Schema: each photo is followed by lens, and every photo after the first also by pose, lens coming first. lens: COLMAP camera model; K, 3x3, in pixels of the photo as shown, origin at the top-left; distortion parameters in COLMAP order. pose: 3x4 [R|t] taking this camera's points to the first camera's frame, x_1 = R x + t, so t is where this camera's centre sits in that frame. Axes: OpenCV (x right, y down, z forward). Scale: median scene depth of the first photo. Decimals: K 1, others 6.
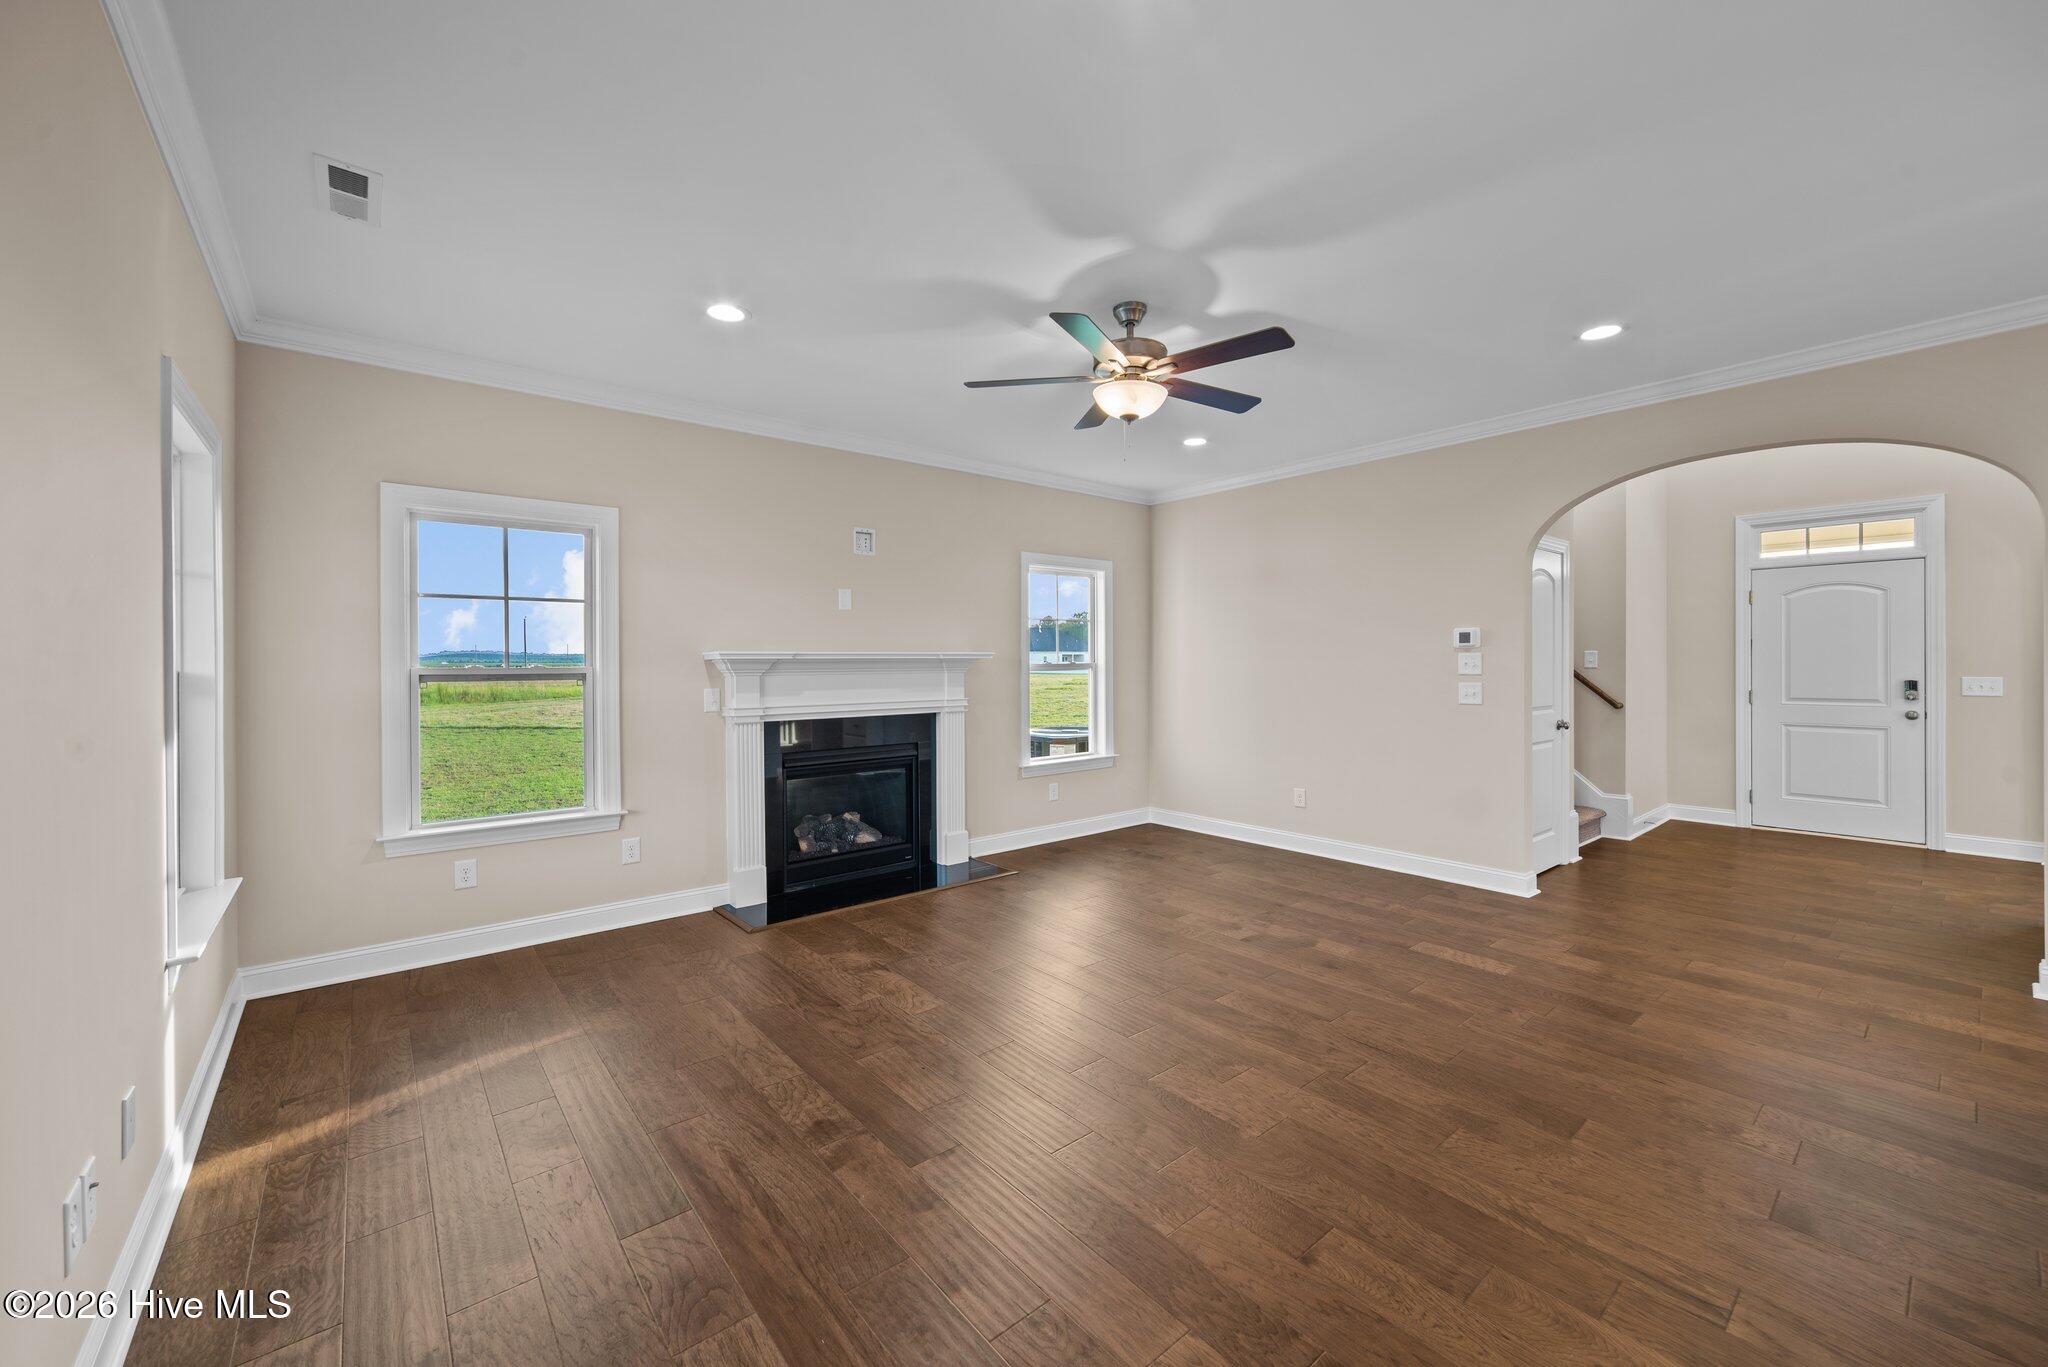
lens RADIAL K [[793.0, 0, 1018.8], [0, 793.0, 675.2], [0, 0, 1]] dist [0.000921, 0.000157]
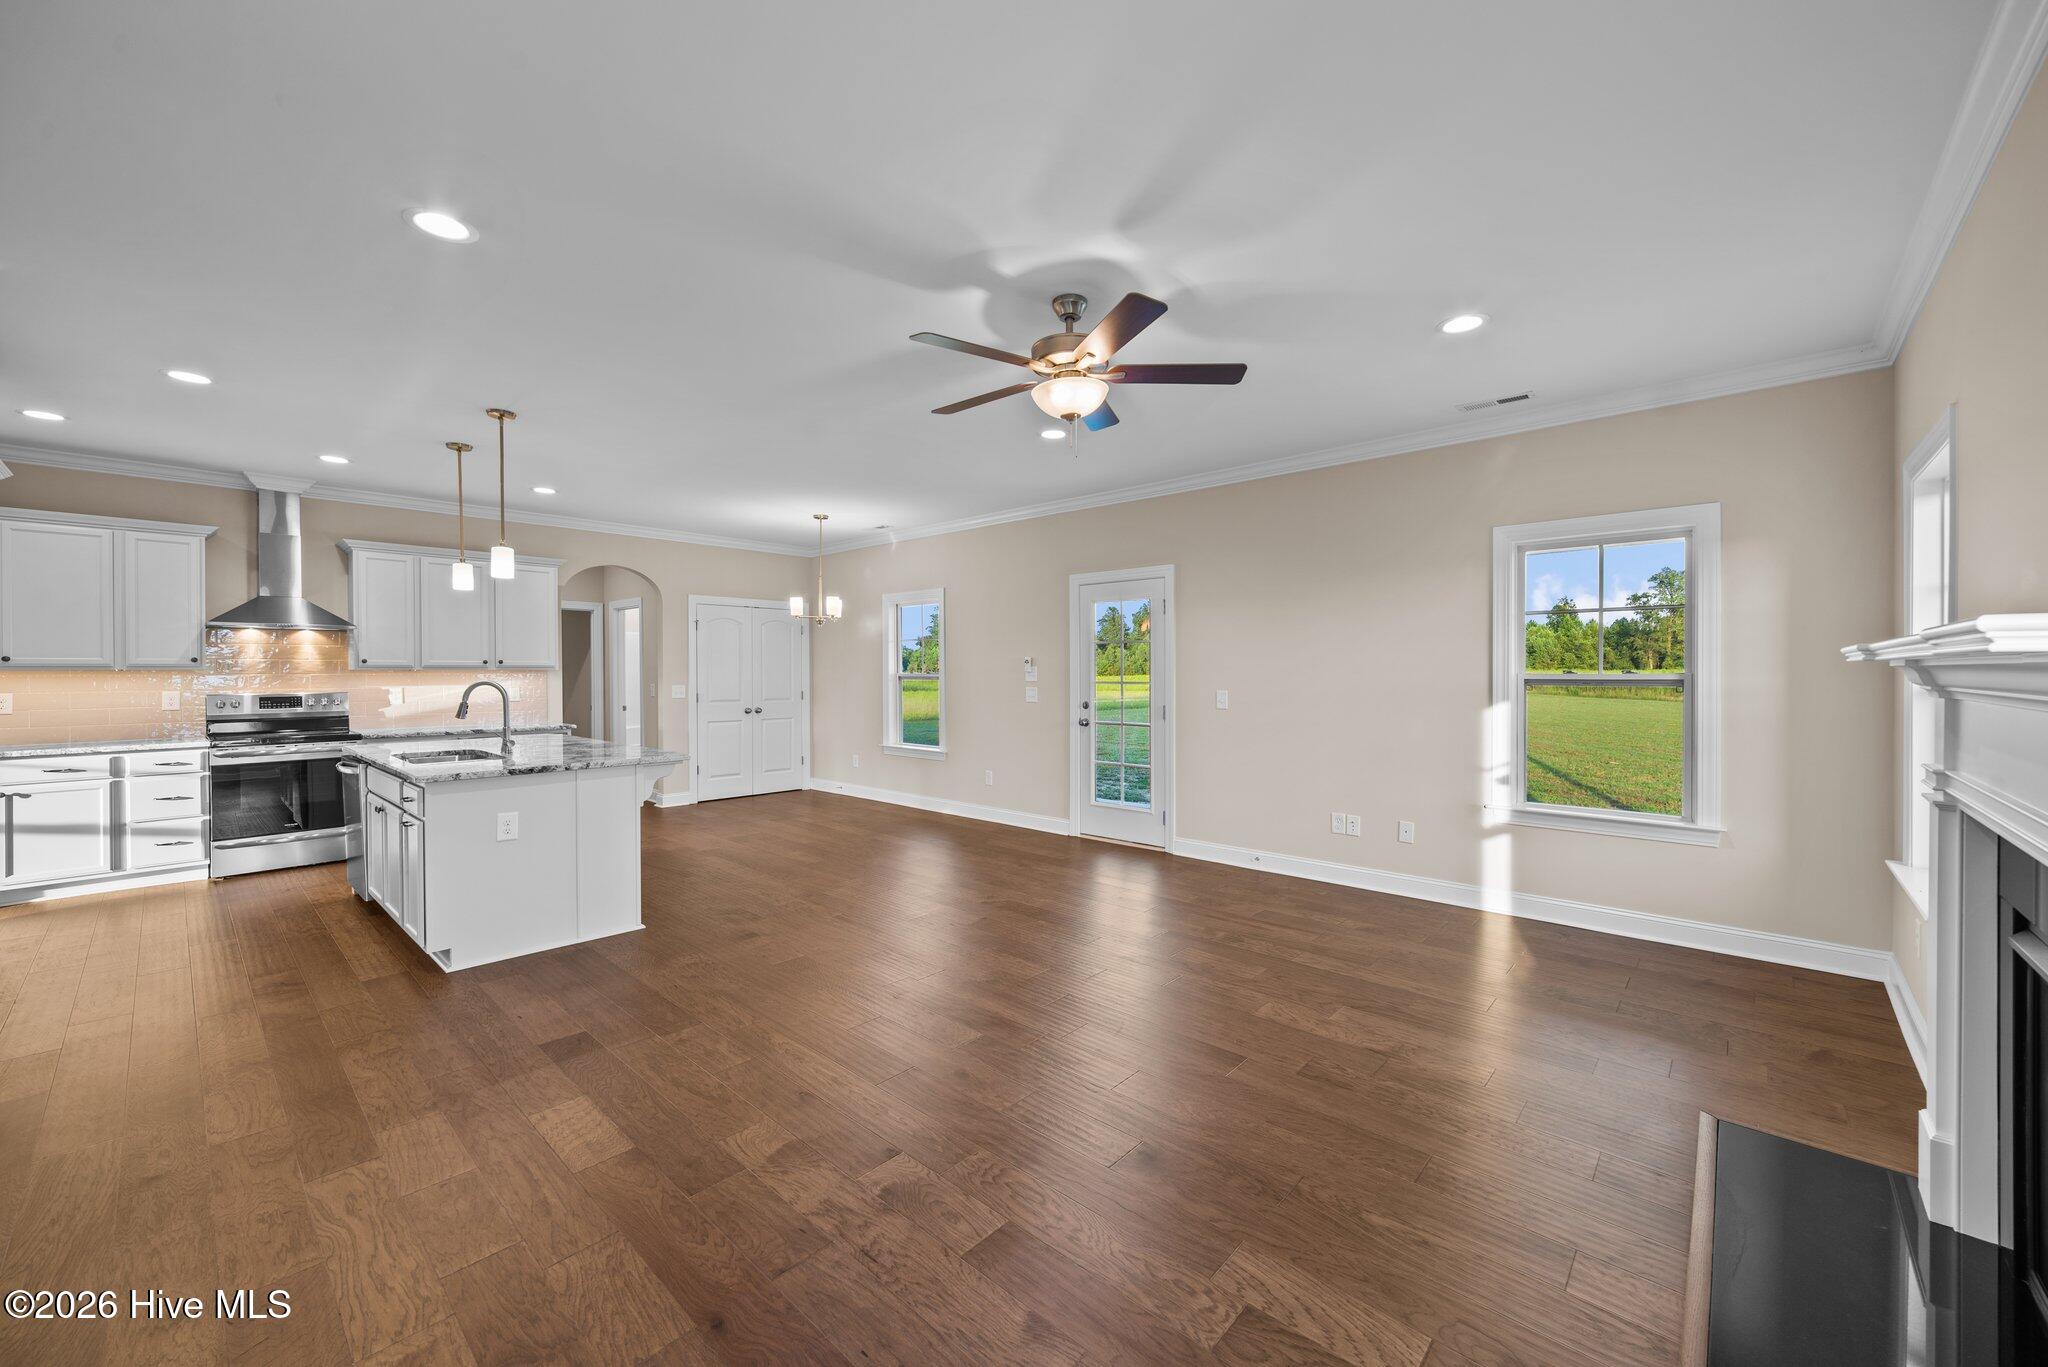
lens RADIAL K [[788.5, 0, 1023.0], [0, 788.5, 679.3], [0, 0, 1]] dist [0.001730, -0.000068]
pose [[-0.989478, 0.008304, -0.144448, 0.337445], [0.004656, 0.999662, 0.025572, -0.031104], [0.144612, 0.024630, -0.989182, 1.949138]]
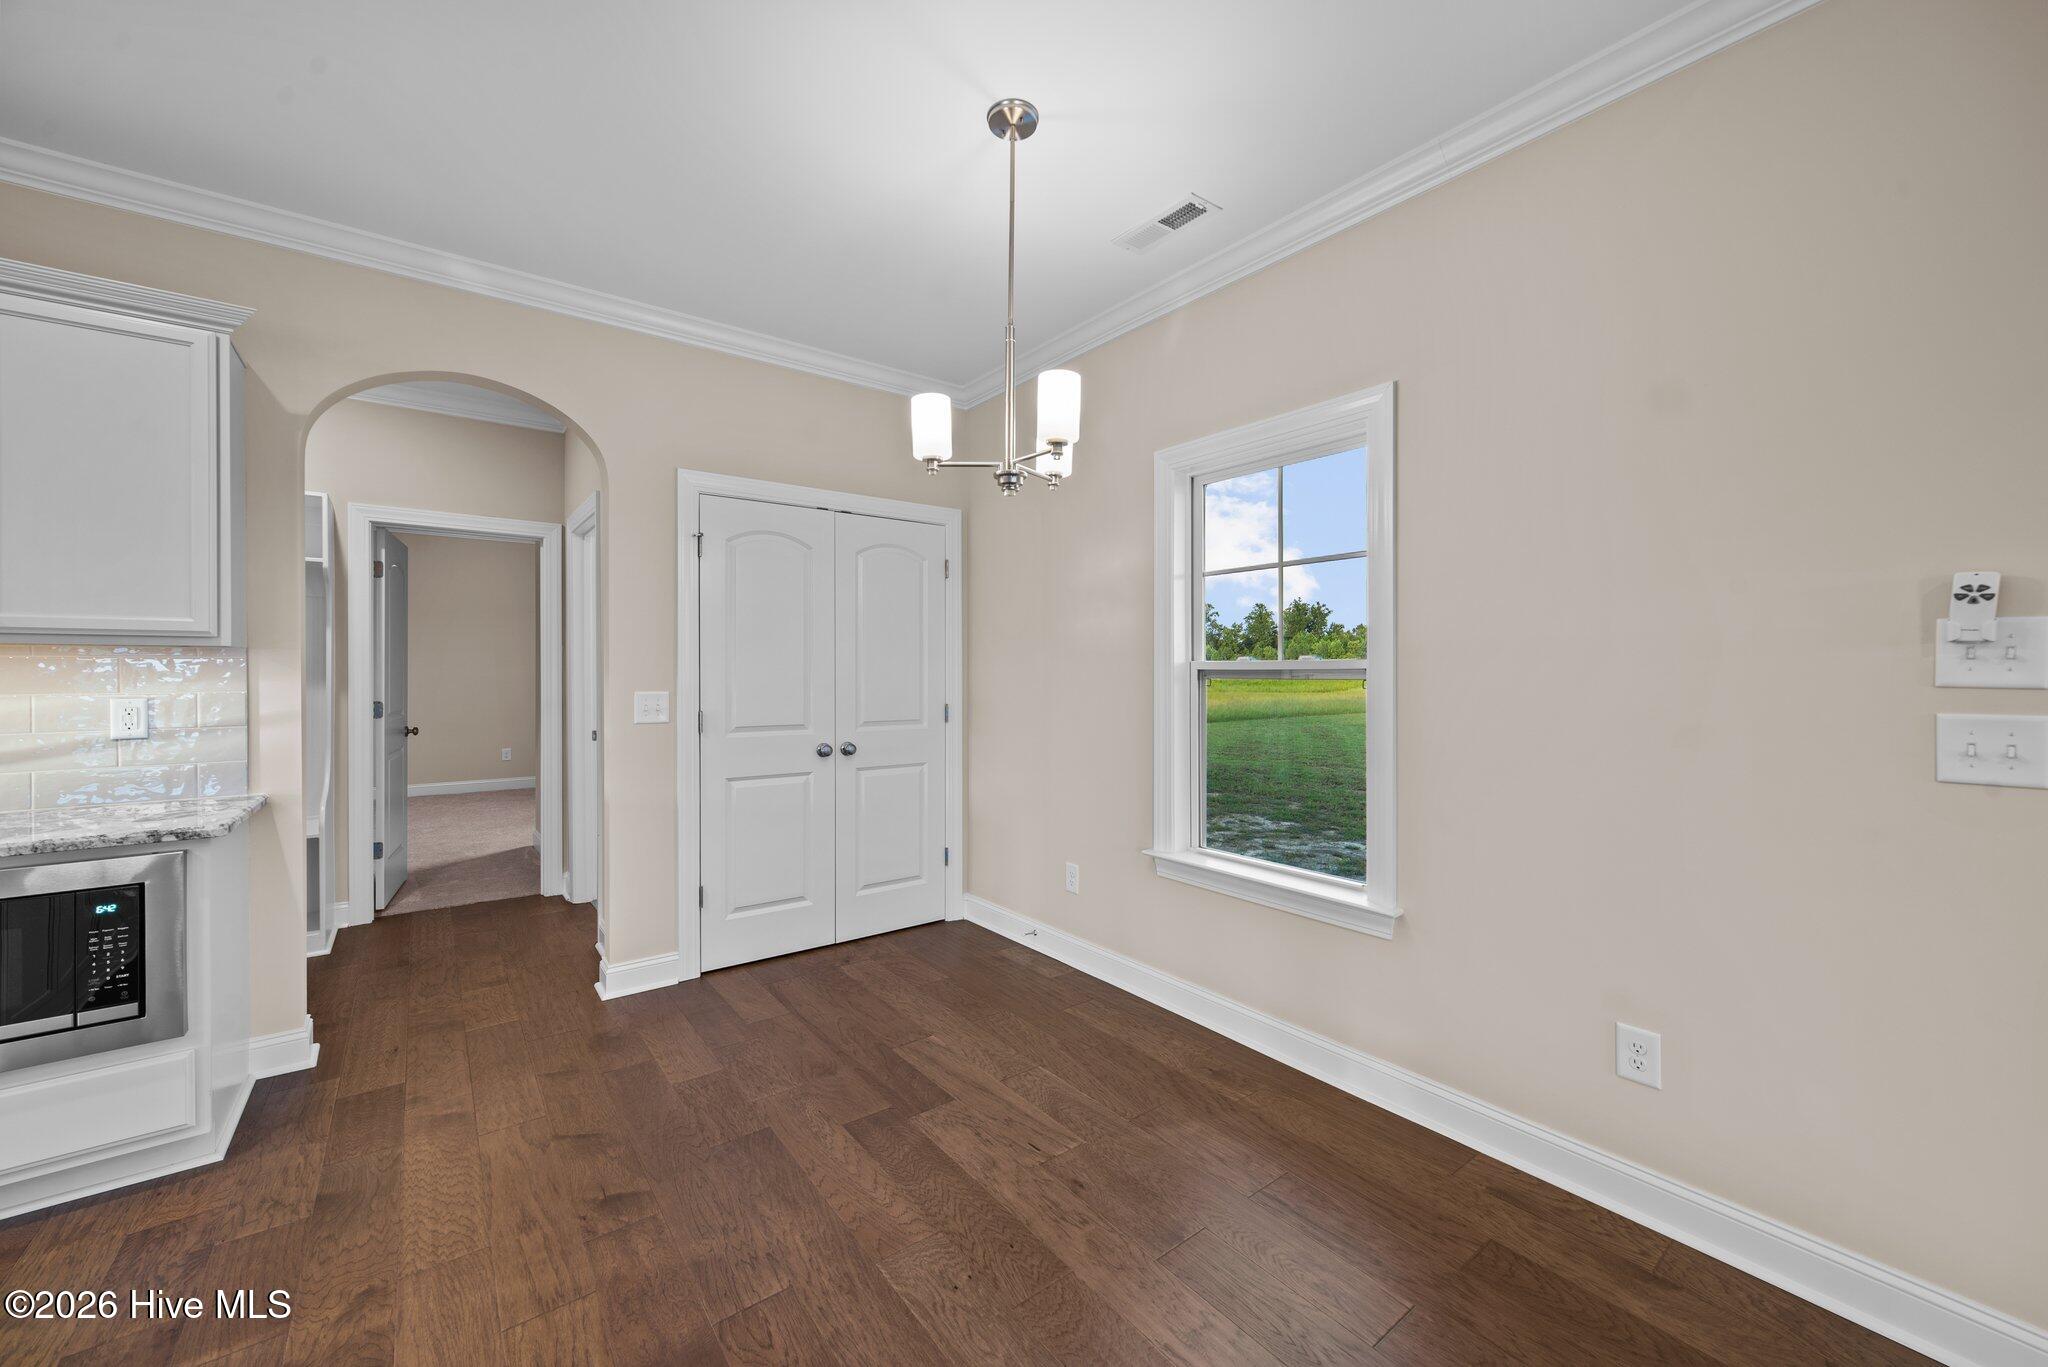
lens RADIAL K [[793.0, 0, 1018.8], [0, 793.0, 675.2], [0, 0, 1]] dist [0.000921, 0.000157]
pose [[-0.999426, 0.006729, 0.033188, 0.556335], [0.007363, 0.999792, 0.019001, 0.010484], [-0.033054, 0.019235, -0.999268, 0.287056]]
